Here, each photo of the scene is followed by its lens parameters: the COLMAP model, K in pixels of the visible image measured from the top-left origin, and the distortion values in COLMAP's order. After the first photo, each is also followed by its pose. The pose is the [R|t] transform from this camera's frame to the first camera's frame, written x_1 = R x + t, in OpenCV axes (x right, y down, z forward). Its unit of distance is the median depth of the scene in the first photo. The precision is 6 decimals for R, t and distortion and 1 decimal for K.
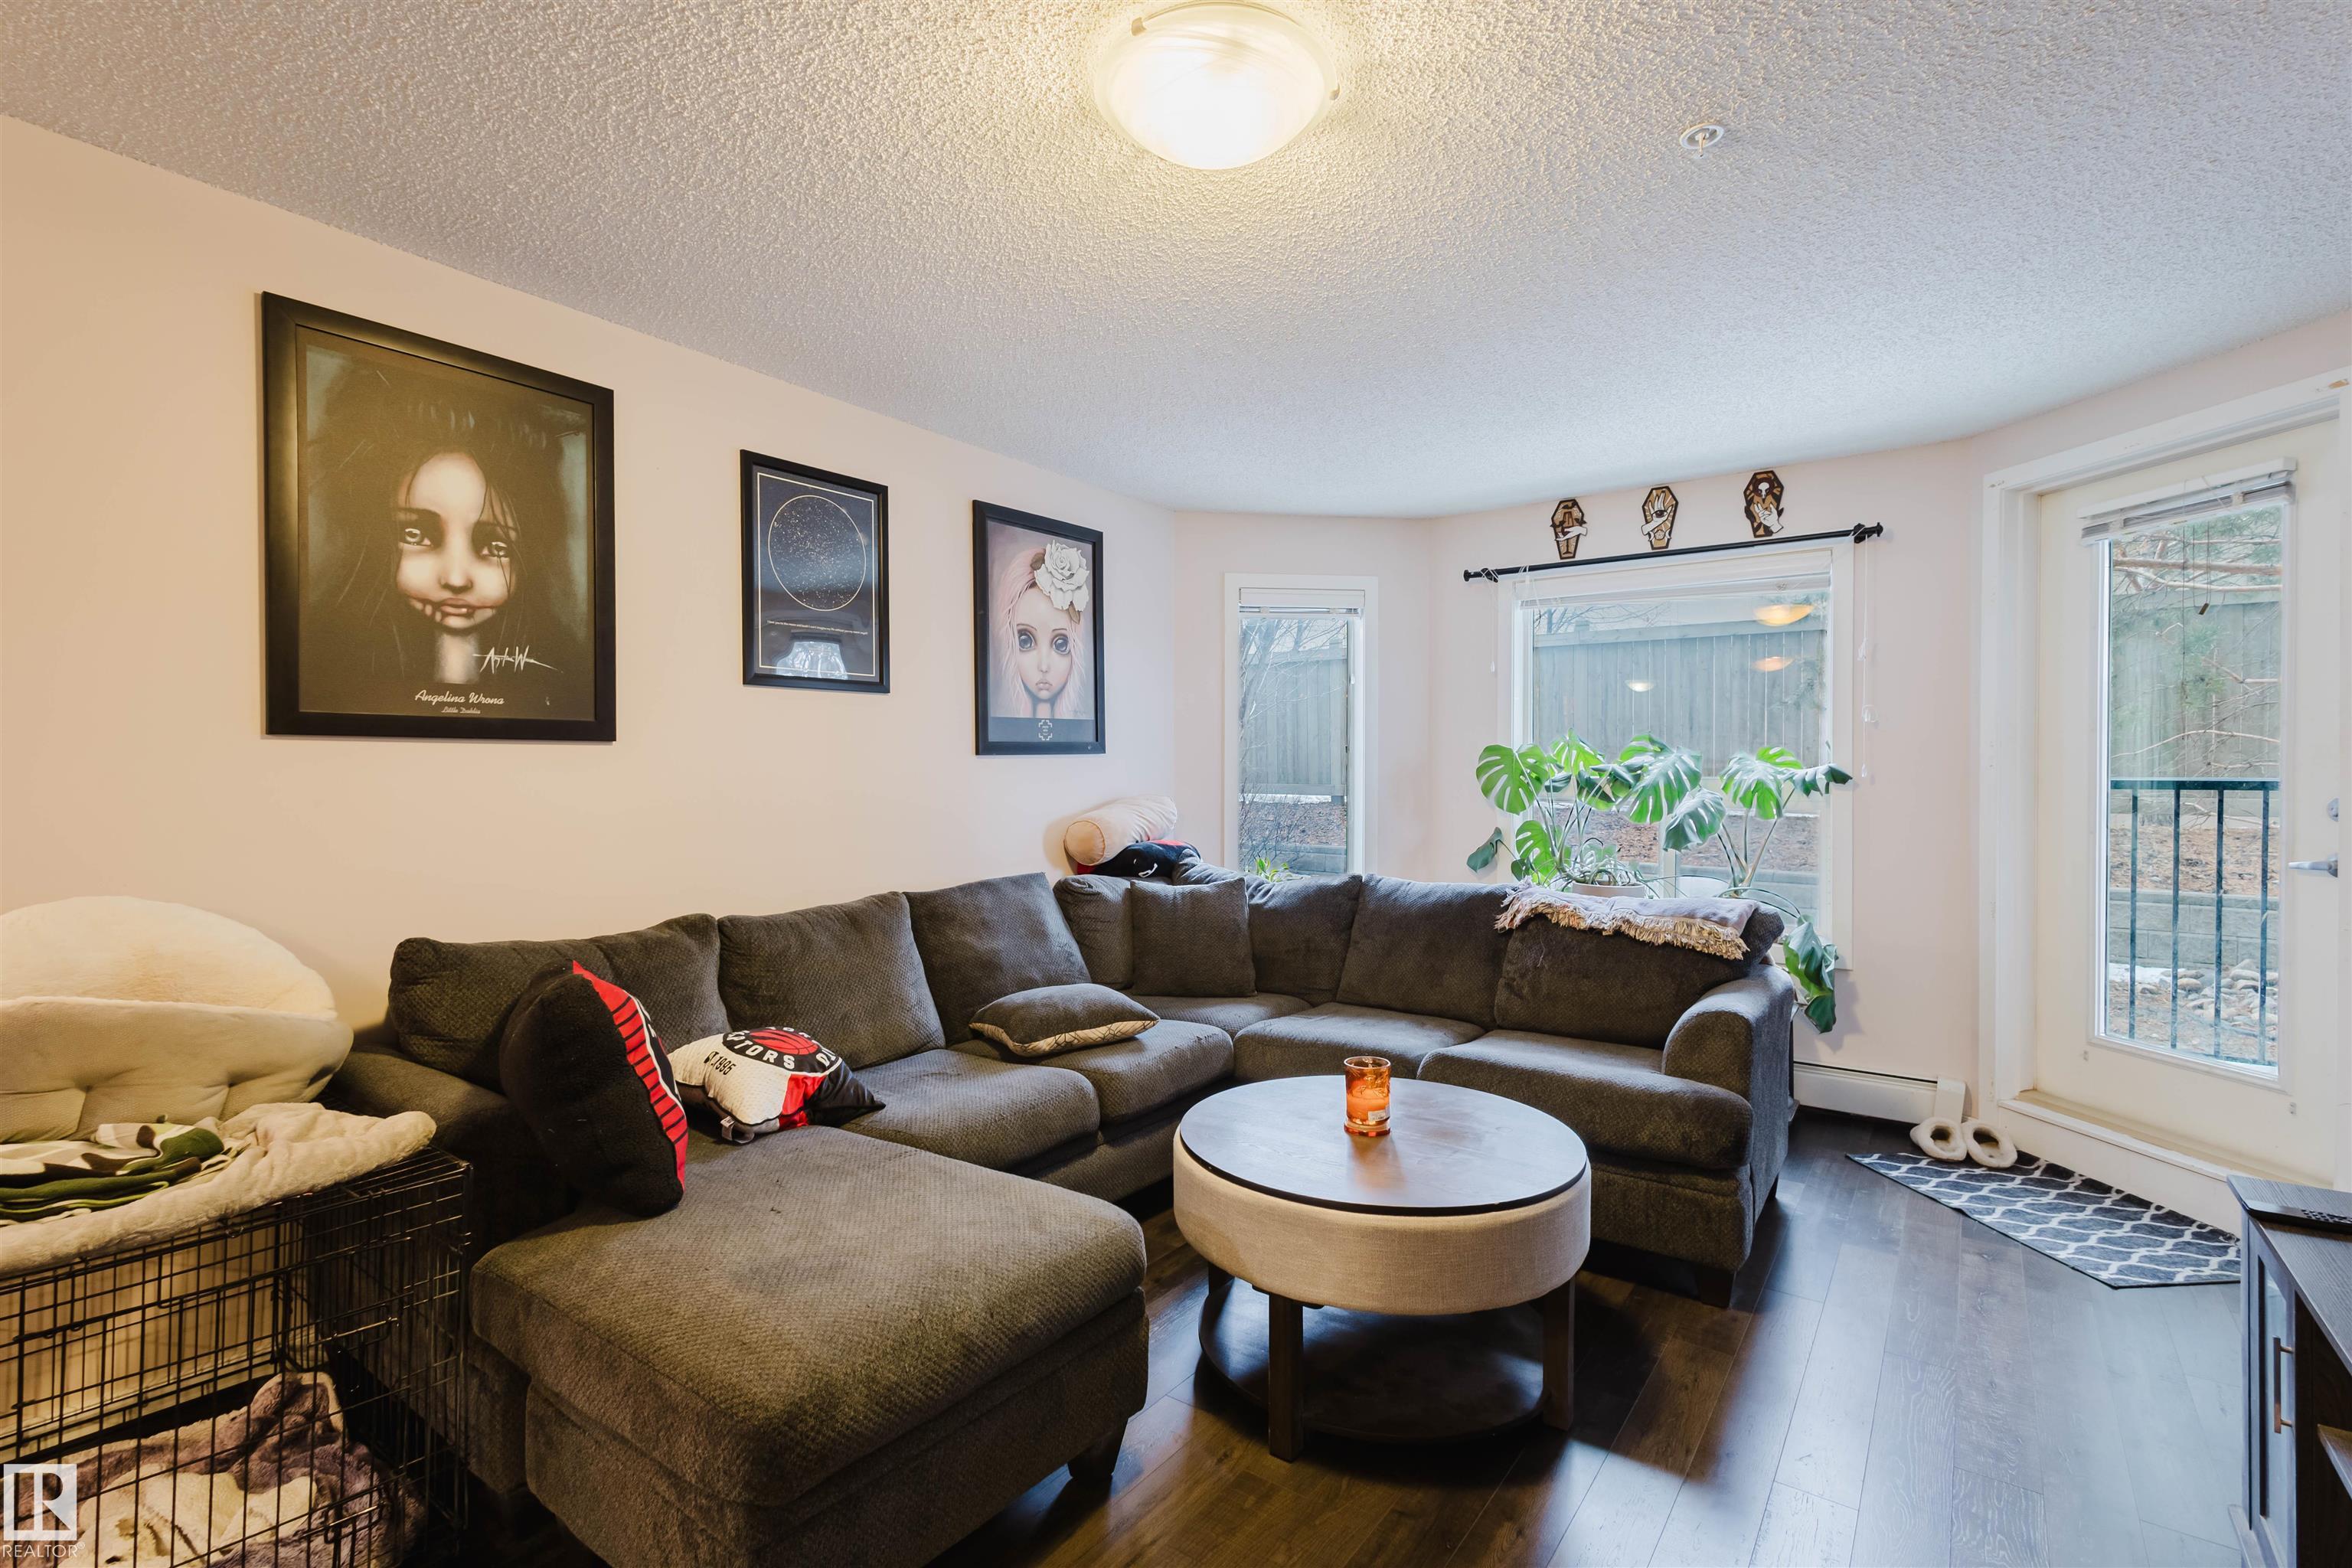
lens RADIAL K [[1077.0, 0, 1176.0], [0, 1077.0, 784.0], [0, 0, 1]] dist [-0.000289, -0.000051]
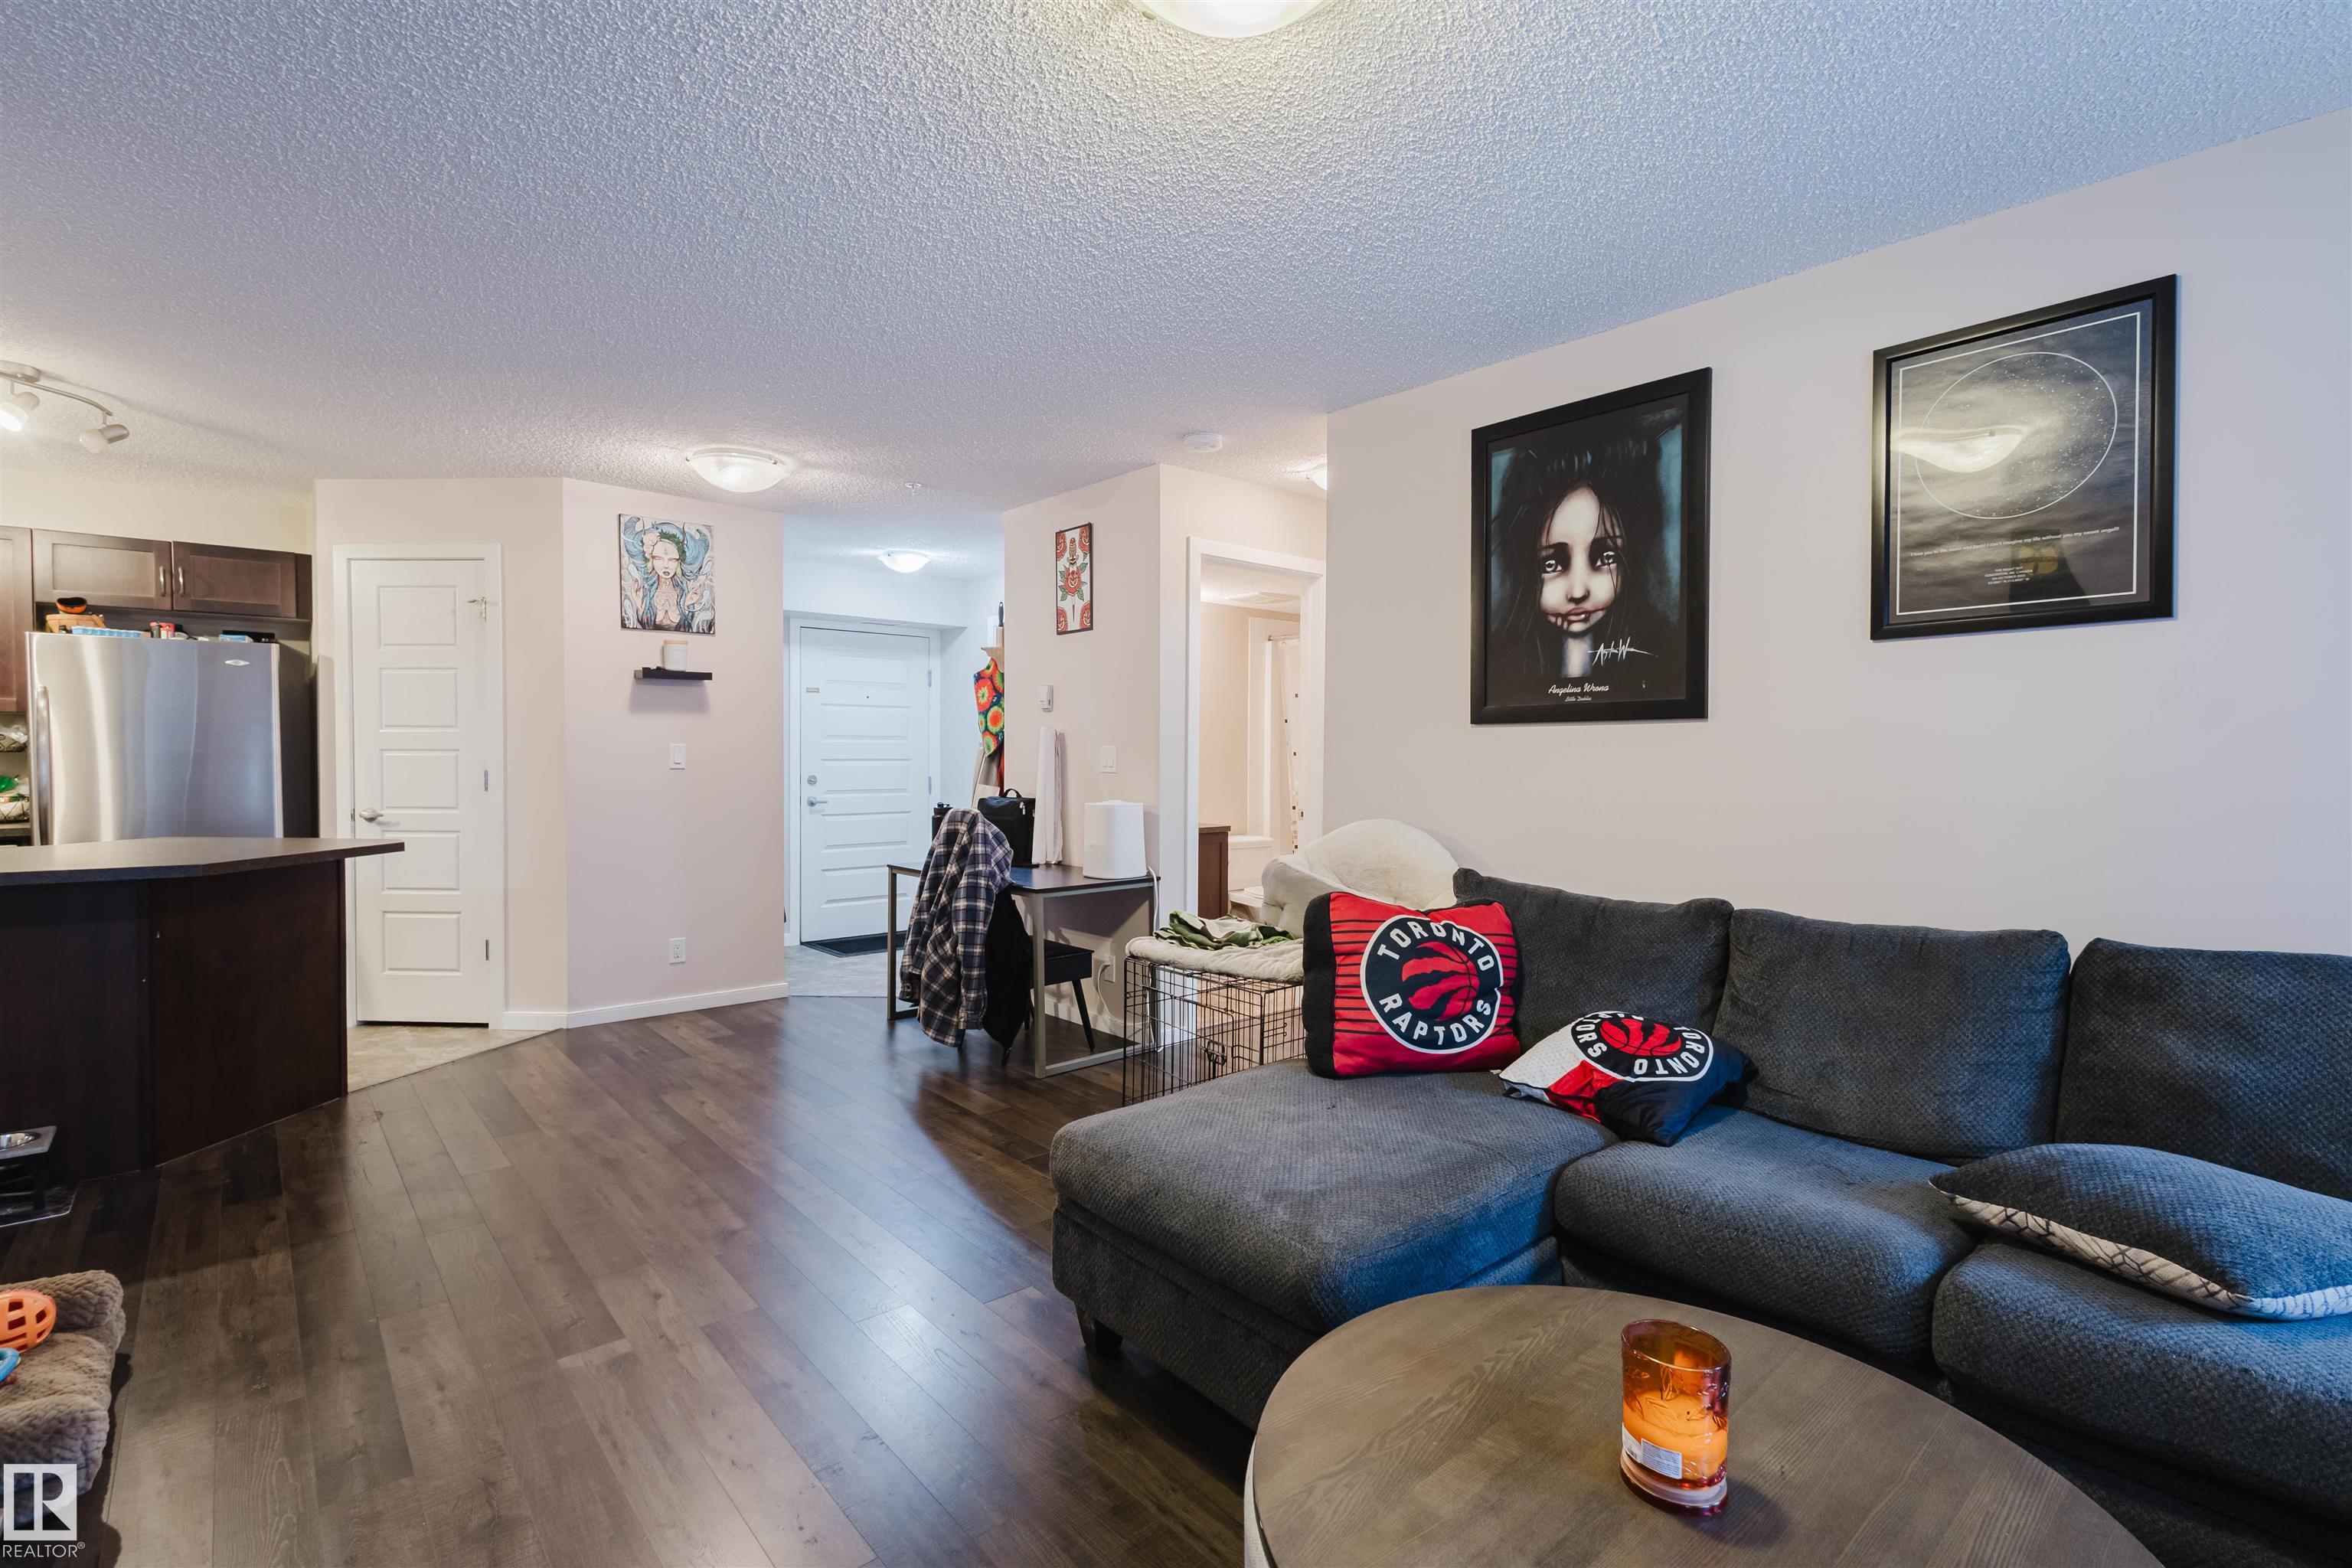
lens RADIAL K [[1077.0, 0, 1176.0], [0, 1077.0, 784.0], [0, 0, 1]] dist [-0.000289, -0.000051]
pose [[-0.222209, 0.027152, -0.974621, 0.510138], [-0.009851, 0.999499, 0.030091, -0.002701], [0.974949, 0.016287, -0.221830, 0.660104]]
